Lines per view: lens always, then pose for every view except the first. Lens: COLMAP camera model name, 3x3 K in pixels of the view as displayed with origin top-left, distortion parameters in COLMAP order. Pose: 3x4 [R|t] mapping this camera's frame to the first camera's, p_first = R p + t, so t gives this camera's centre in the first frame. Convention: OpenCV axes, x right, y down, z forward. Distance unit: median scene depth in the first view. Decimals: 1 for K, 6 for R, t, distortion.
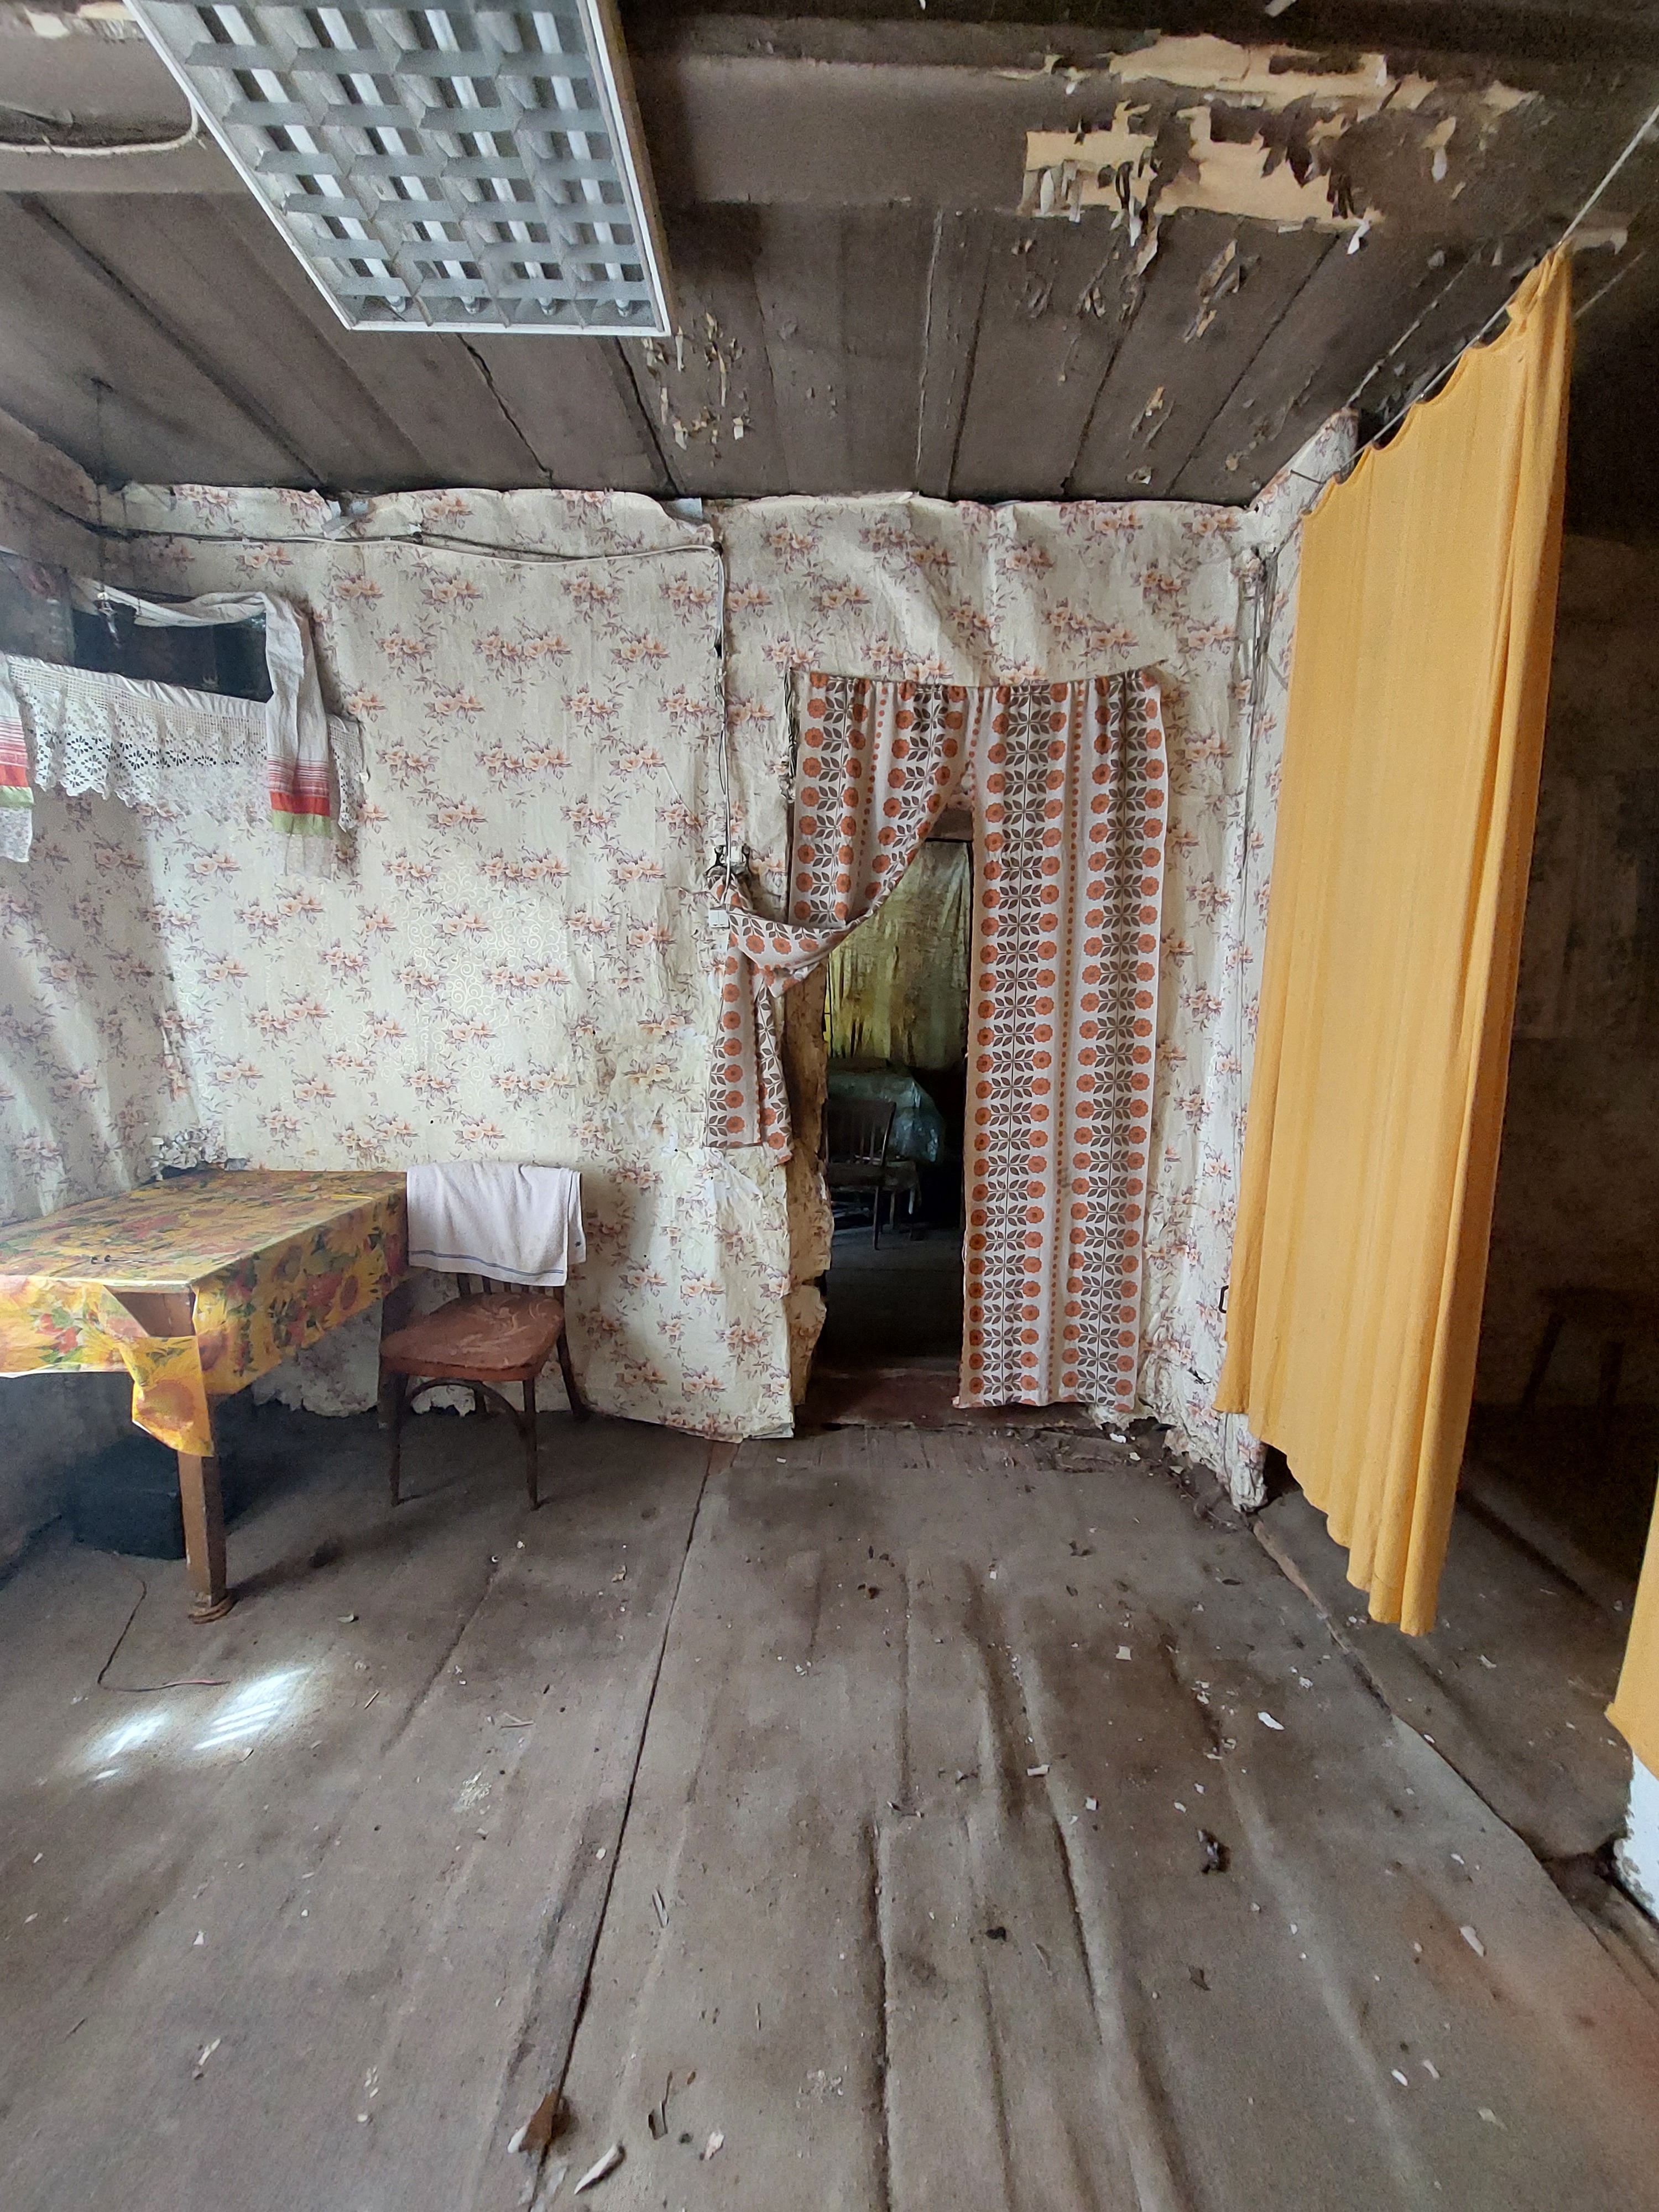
lens RADIAL K [[881.2, 0, 841.5], [0, 881.2, 1105.2], [0, 0, 1]] dist [-0.002894, 0.000250]
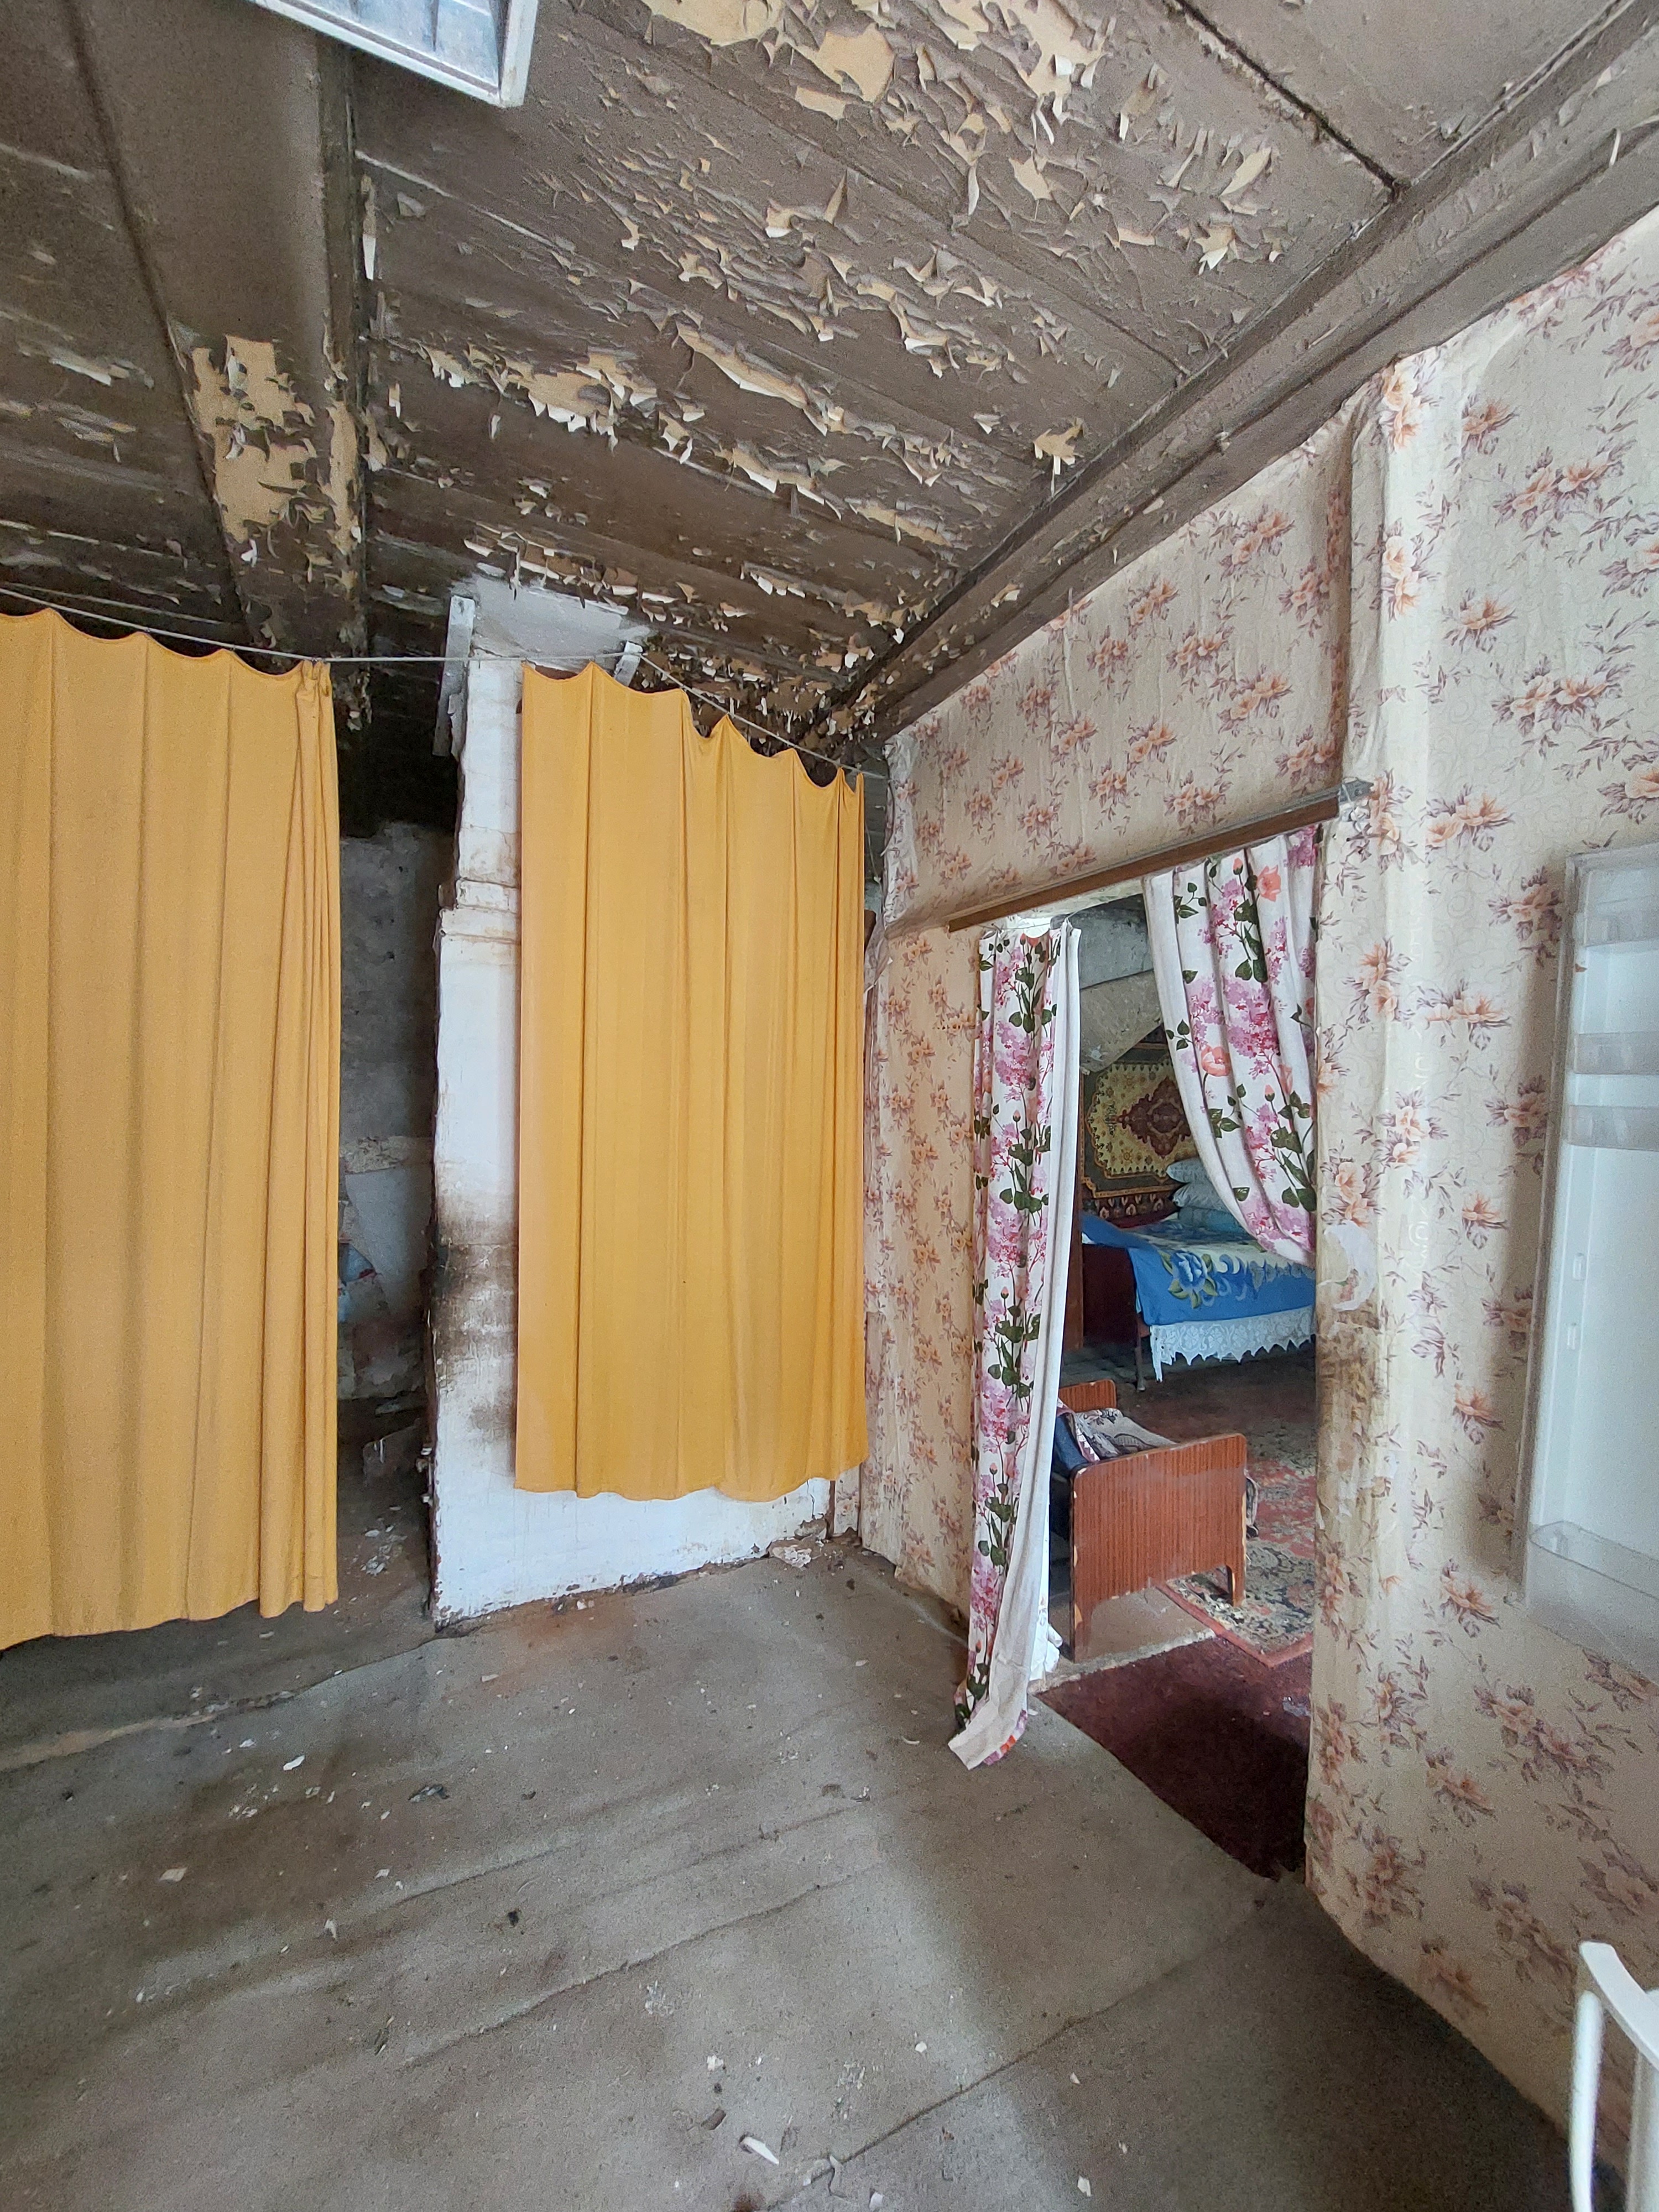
lens RADIAL K [[881.2, 0, 834.0], [0, 881.2, 1102.0], [0, 0, 1]] dist [-0.002894, 0.000250]
pose [[-0.432734, -0.026419, 0.901135, -1.068185], [0.110890, 0.990420, 0.082287, -0.213009], [-0.894676, 0.135535, -0.425659, 0.970122]]
